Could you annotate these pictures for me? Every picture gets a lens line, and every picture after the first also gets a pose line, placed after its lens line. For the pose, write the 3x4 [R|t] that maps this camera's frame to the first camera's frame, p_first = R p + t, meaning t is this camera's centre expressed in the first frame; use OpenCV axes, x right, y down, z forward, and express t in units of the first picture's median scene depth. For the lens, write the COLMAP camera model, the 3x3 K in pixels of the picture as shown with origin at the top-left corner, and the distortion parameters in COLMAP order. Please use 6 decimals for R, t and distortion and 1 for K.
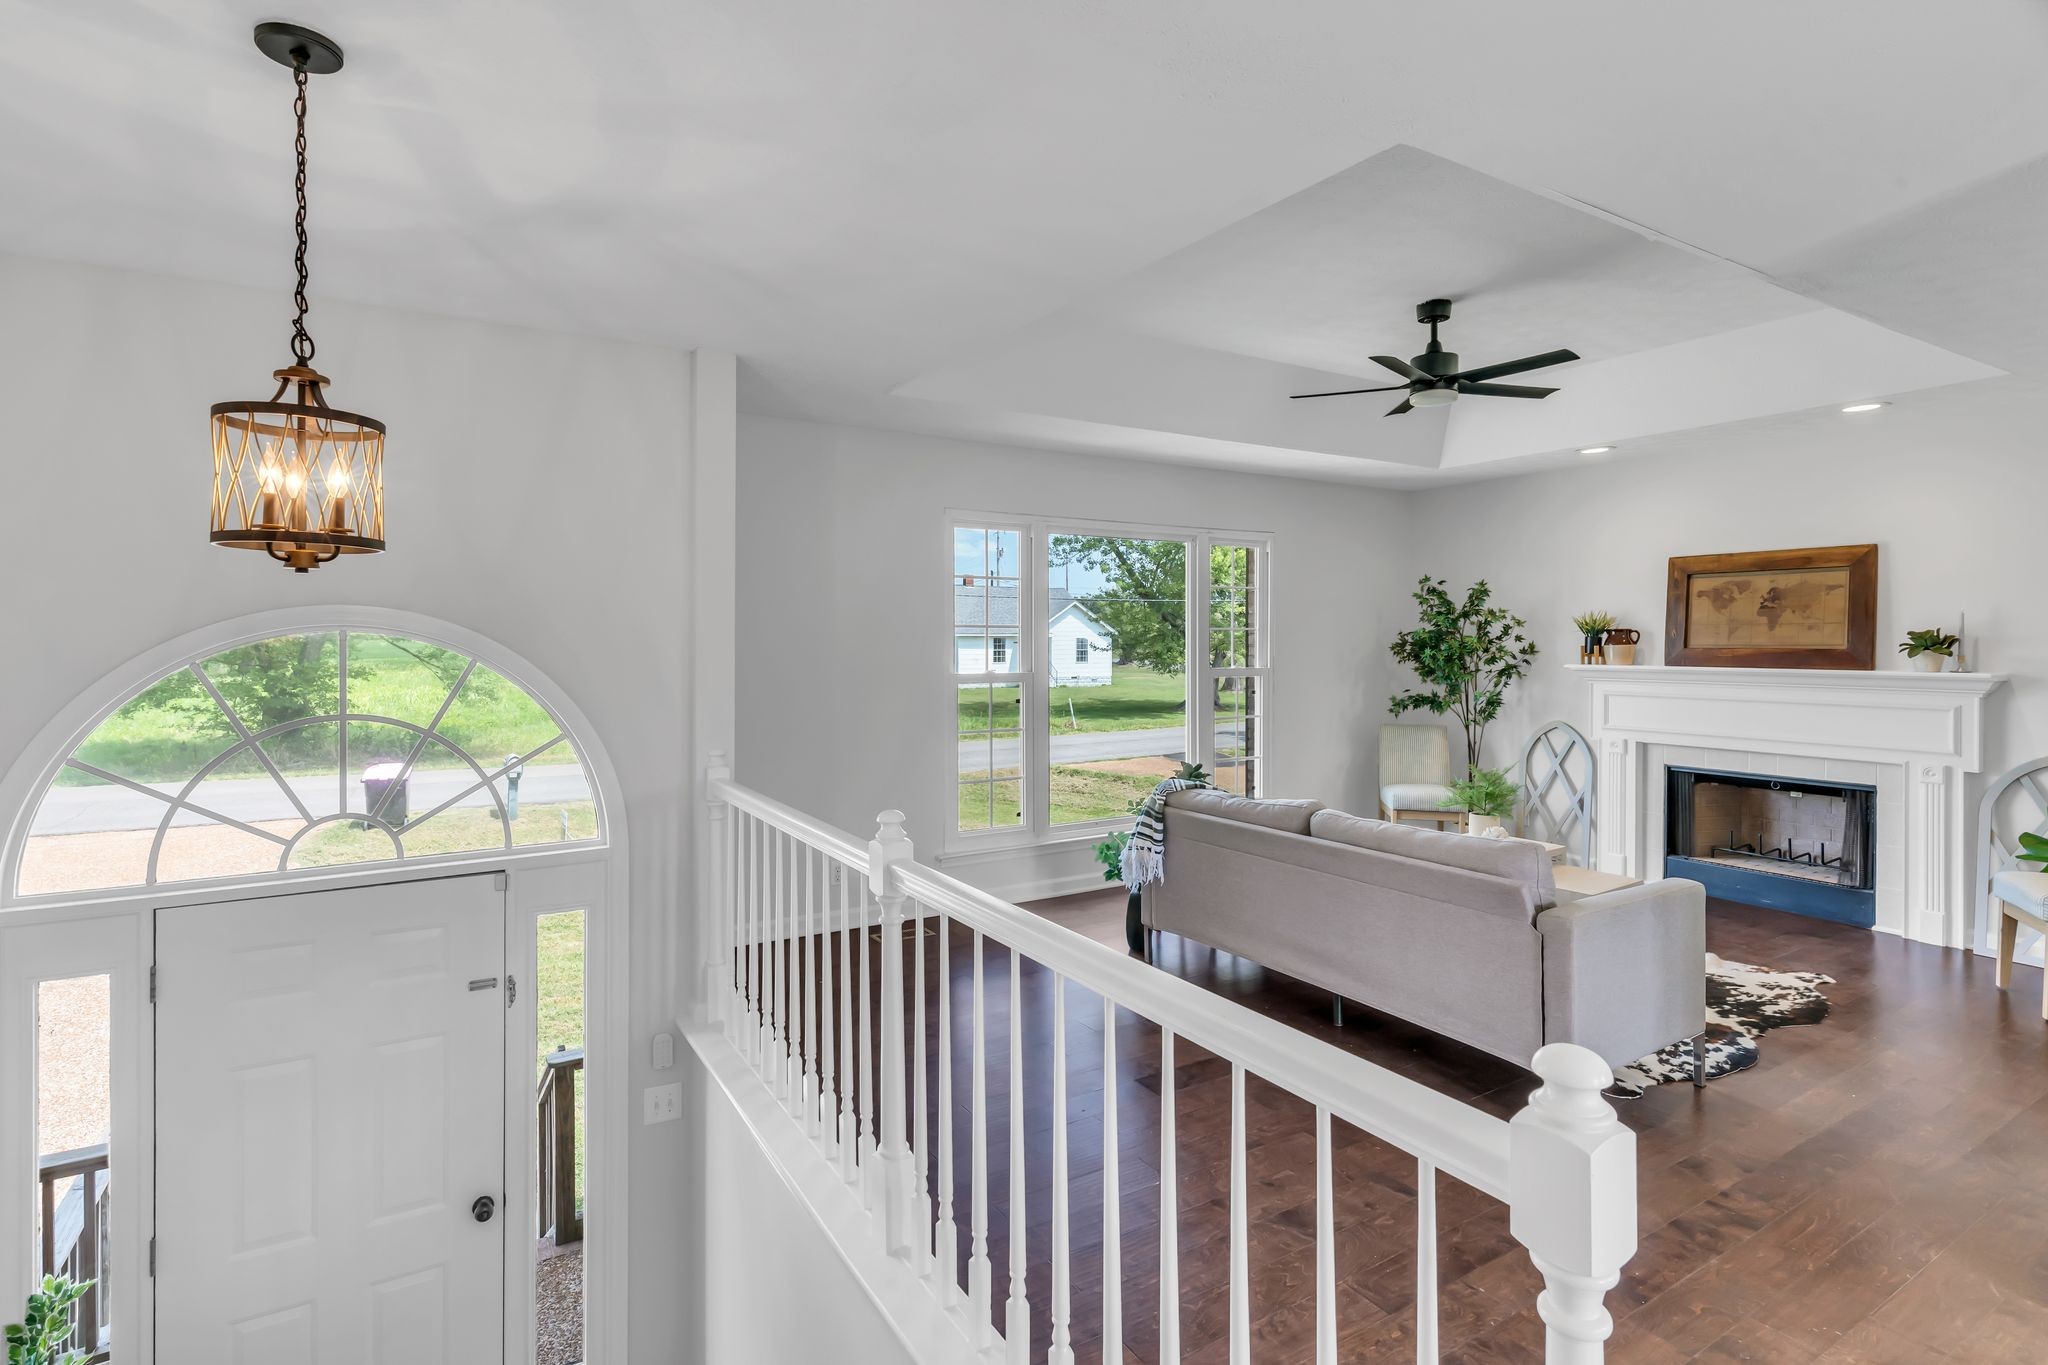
lens RADIAL K [[975.0, 0, 1013.1], [0, 975.0, 648.1], [0, 0, 1]] dist [0.002777, -0.000838]
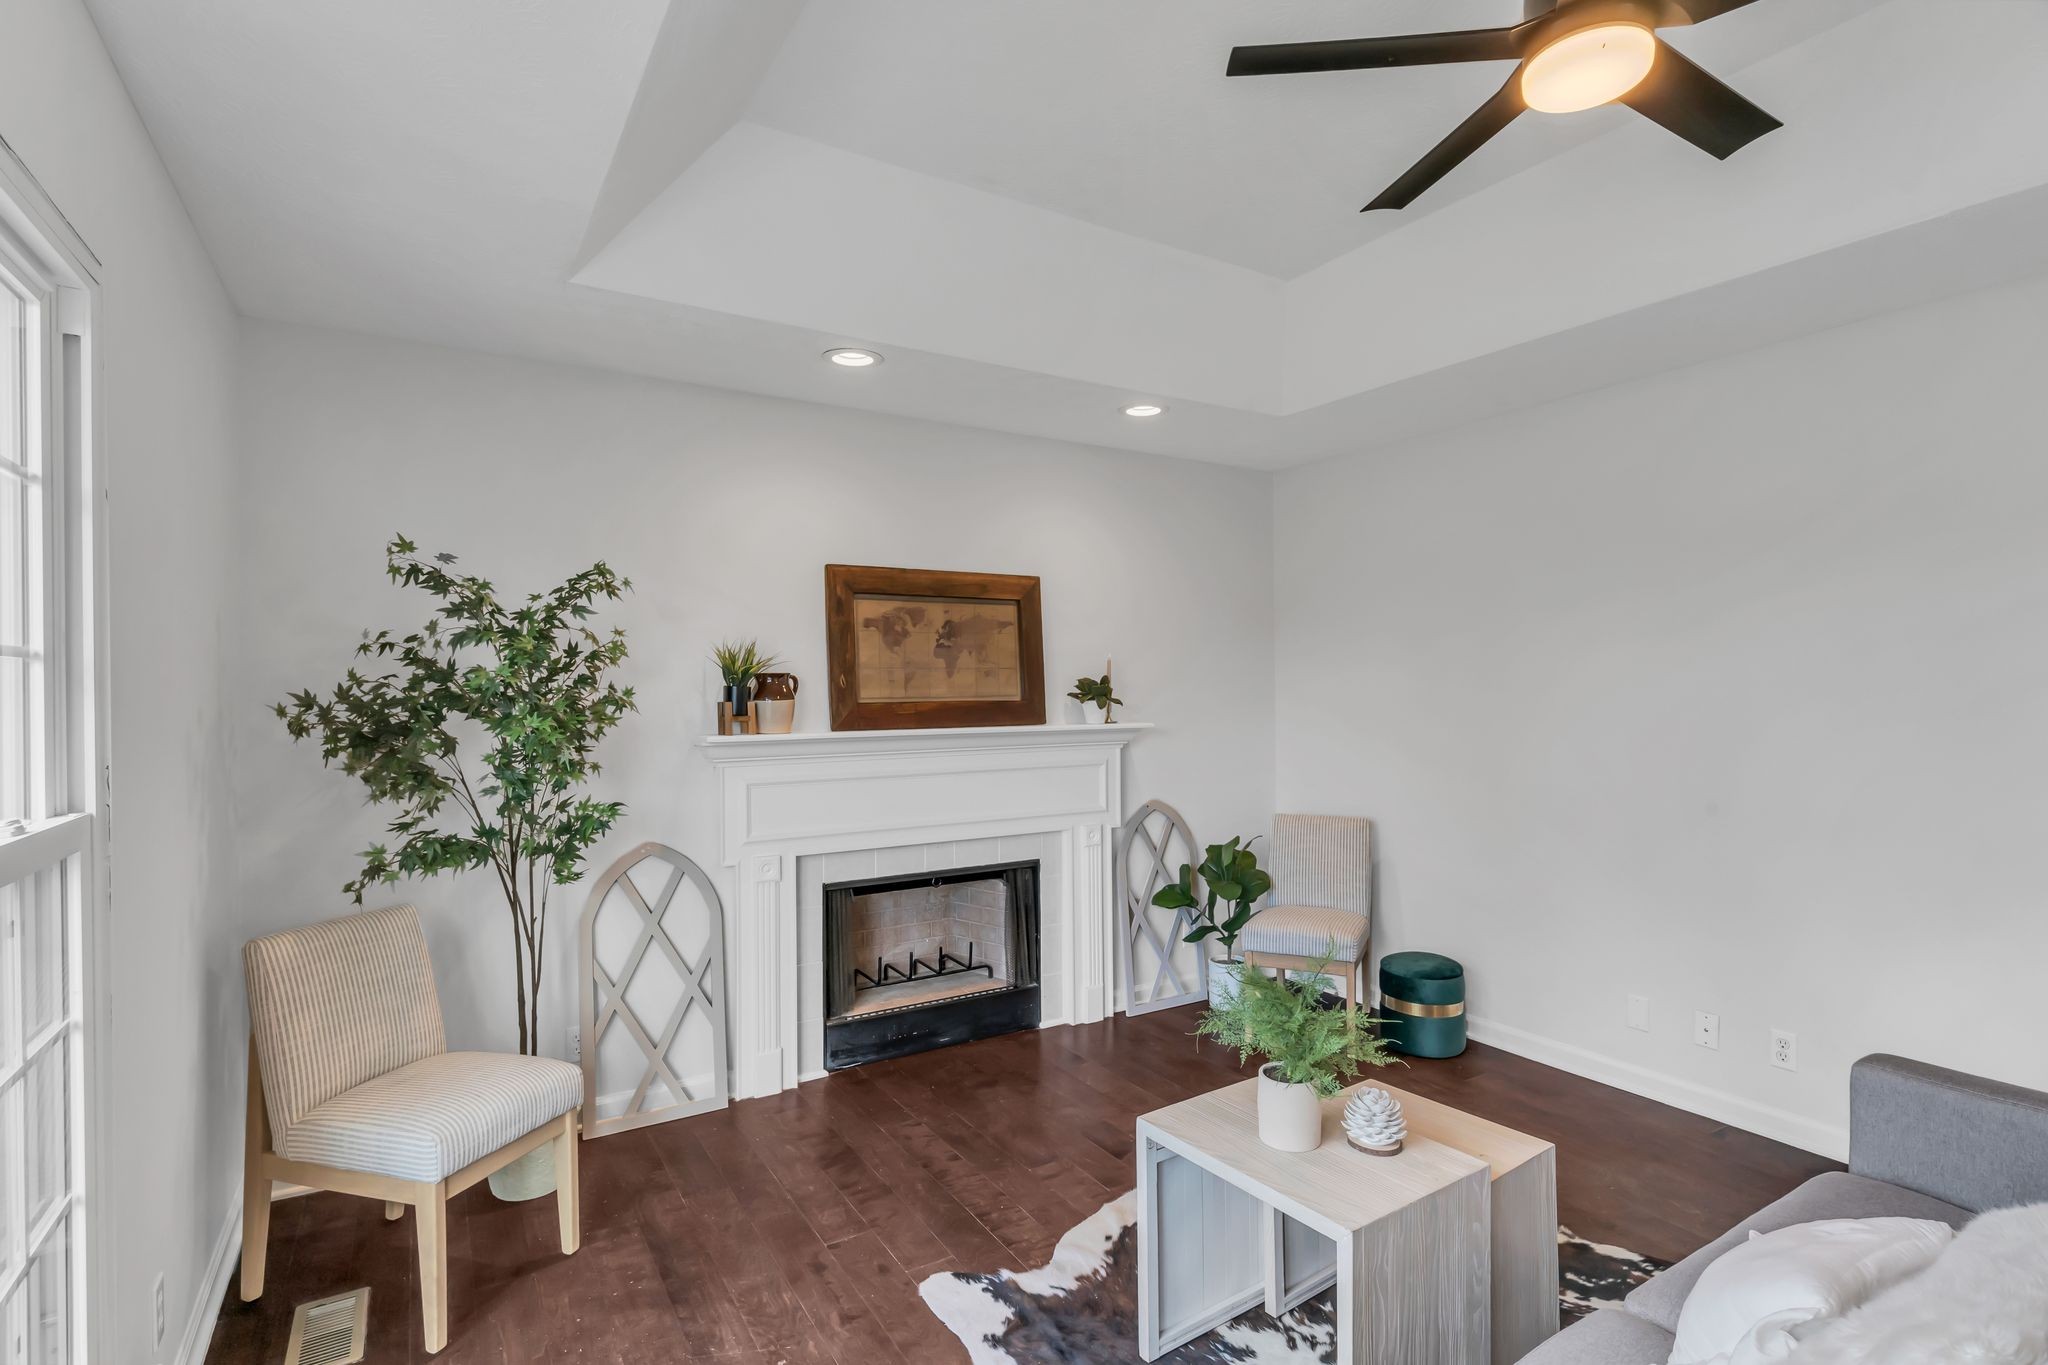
lens RADIAL K [[975.0, 0, 1007.7], [0, 975.0, 688.4], [0, 0, 1]] dist [0.002777, -0.000838]
pose [[0.001866, -0.002474, 0.999995, 0.024426], [0.016331, 0.999864, 0.002443, -0.009778], [-0.999865, 0.016326, 0.001907, 0.890419]]
